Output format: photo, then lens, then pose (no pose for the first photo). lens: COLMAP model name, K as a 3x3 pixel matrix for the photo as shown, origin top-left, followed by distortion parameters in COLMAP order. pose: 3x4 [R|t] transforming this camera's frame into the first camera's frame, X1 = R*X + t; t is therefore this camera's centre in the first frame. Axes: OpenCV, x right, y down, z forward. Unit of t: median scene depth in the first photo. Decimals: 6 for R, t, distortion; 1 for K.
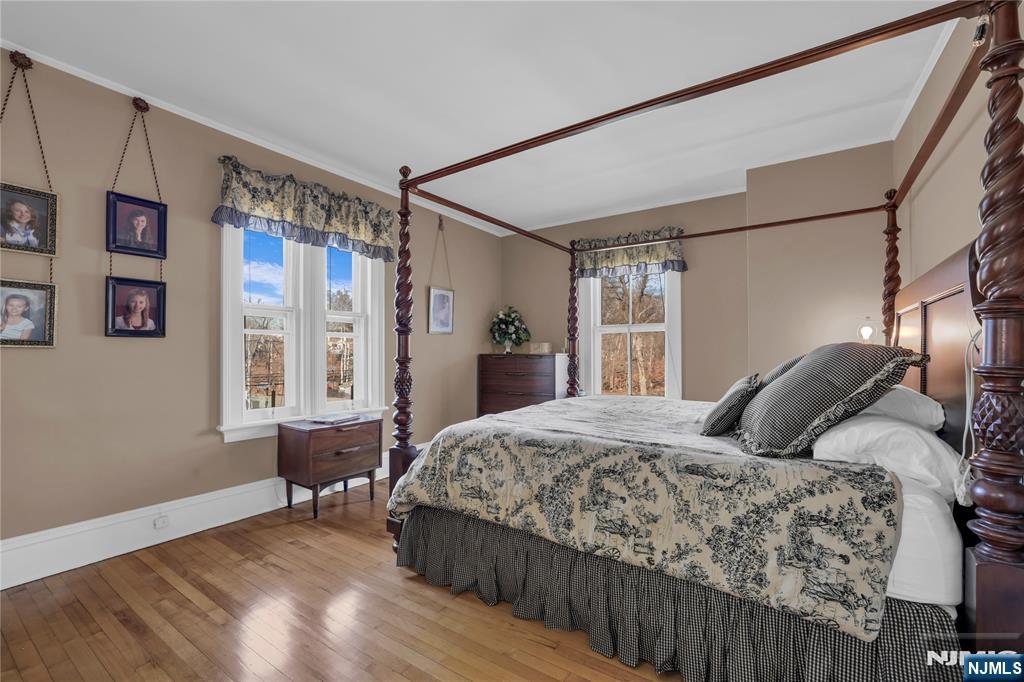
lens RADIAL K [[438.4, 0, 513.8], [0, 438.4, 336.9], [0, 0, 1]] dist [-0.051445, 0.019329]
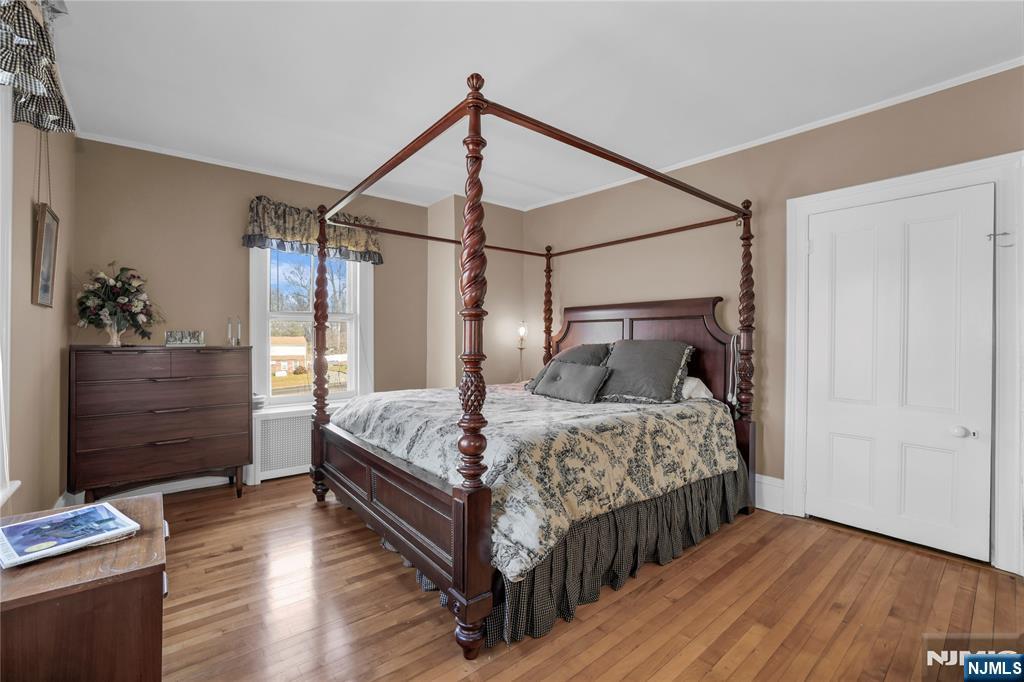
lens RADIAL K [[438.4, 0, 513.8], [0, 438.4, 336.9], [0, 0, 1]] dist [-0.051445, 0.019329]
pose [[0.283482, 0.015024, 0.958860, -1.117197], [-0.031693, 0.999478, -0.006291, 0.030559], [-0.958454, -0.028606, 0.283810, 0.958331]]
